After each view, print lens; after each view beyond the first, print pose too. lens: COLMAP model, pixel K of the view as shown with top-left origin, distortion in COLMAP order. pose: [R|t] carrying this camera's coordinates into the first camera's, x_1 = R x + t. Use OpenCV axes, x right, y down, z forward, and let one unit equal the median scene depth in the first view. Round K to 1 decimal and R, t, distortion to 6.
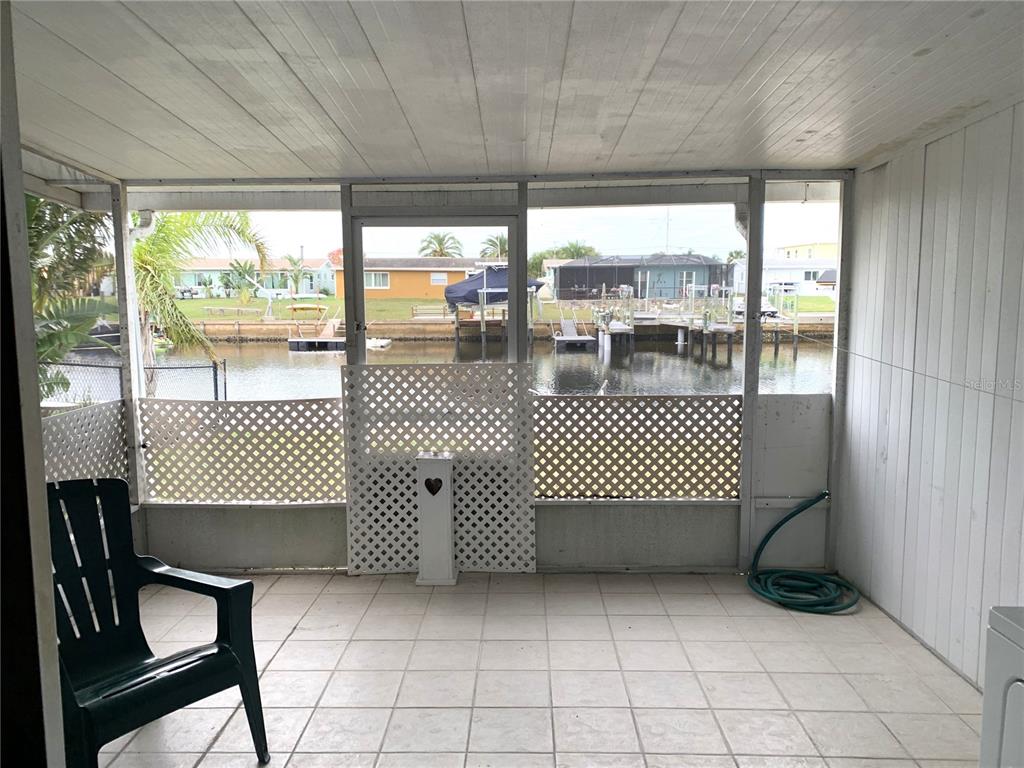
lens RADIAL K [[771.8, 0, 512.0], [0, 771.8, 384.0], [0, 0, 1]] dist [-0.010112, 0.050102]
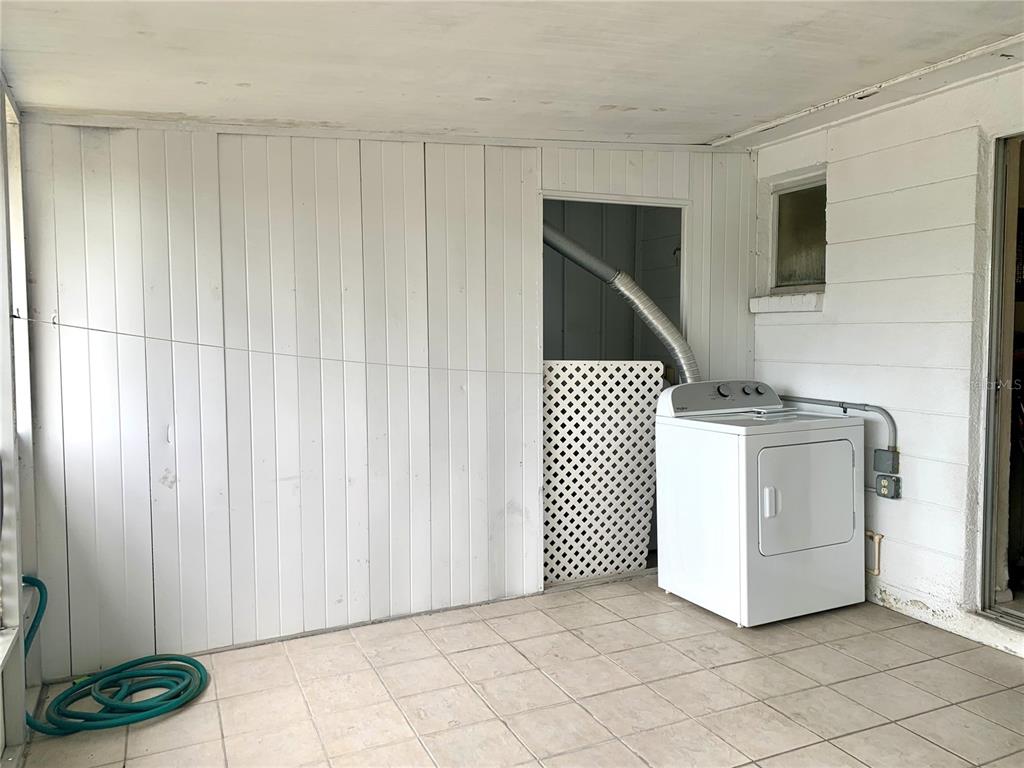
lens RADIAL K [[771.8, 0, 512.0], [0, 771.8, 384.0], [0, 0, 1]] dist [-0.010112, 0.050102]
pose [[-0.429383, -0.050369, 0.901717, -0.209640], [0.101109, 0.989486, 0.103418, -0.028779], [-0.897445, 0.135577, -0.419776, 0.479530]]
